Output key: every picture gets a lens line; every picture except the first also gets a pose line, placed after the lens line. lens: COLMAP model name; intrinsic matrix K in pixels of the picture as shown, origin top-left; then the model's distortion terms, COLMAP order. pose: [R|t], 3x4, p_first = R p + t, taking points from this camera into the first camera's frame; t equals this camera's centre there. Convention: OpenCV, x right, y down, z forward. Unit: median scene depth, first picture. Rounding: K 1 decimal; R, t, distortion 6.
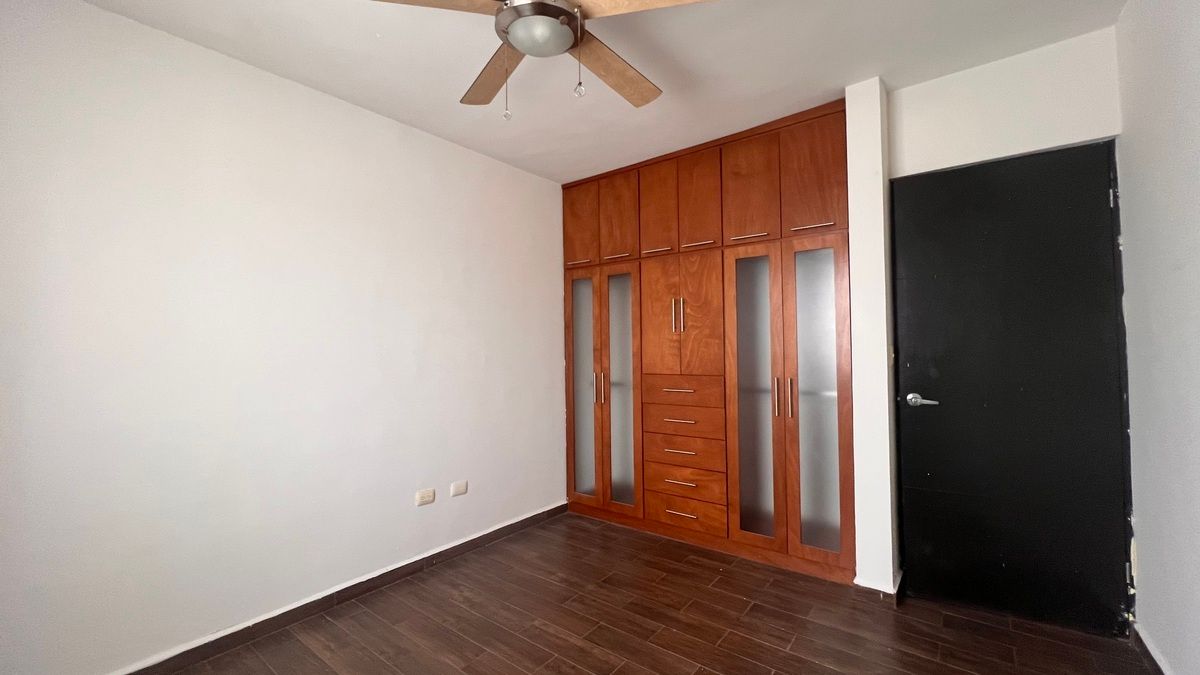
lens RADIAL K [[489.5, 0, 599.5], [0, 489.5, 334.7], [0, 0, 1]] dist [-0.000873, -0.000096]
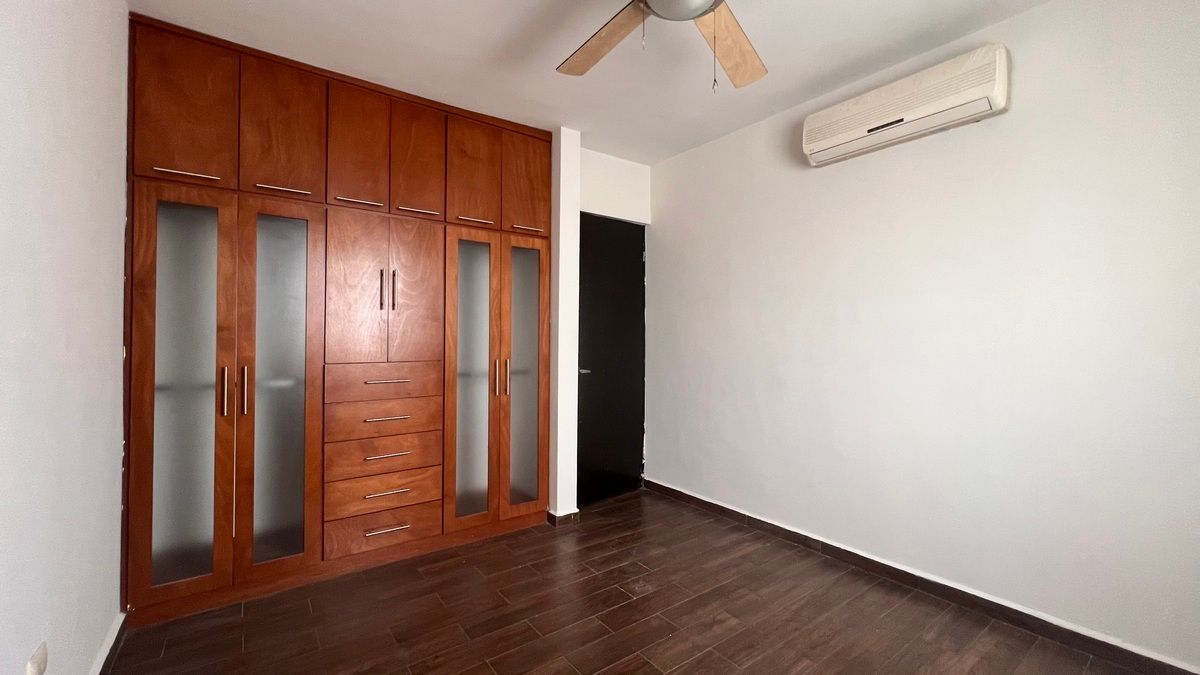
lens RADIAL K [[489.5, 0, 599.5], [0, 489.5, 334.7], [0, 0, 1]] dist [-0.000873, -0.000096]
pose [[0.250696, 0.018363, 0.967892, -0.590523], [-0.035530, 0.999321, -0.009757, 0.033735], [-0.967414, -0.031943, 0.251178, 0.492205]]
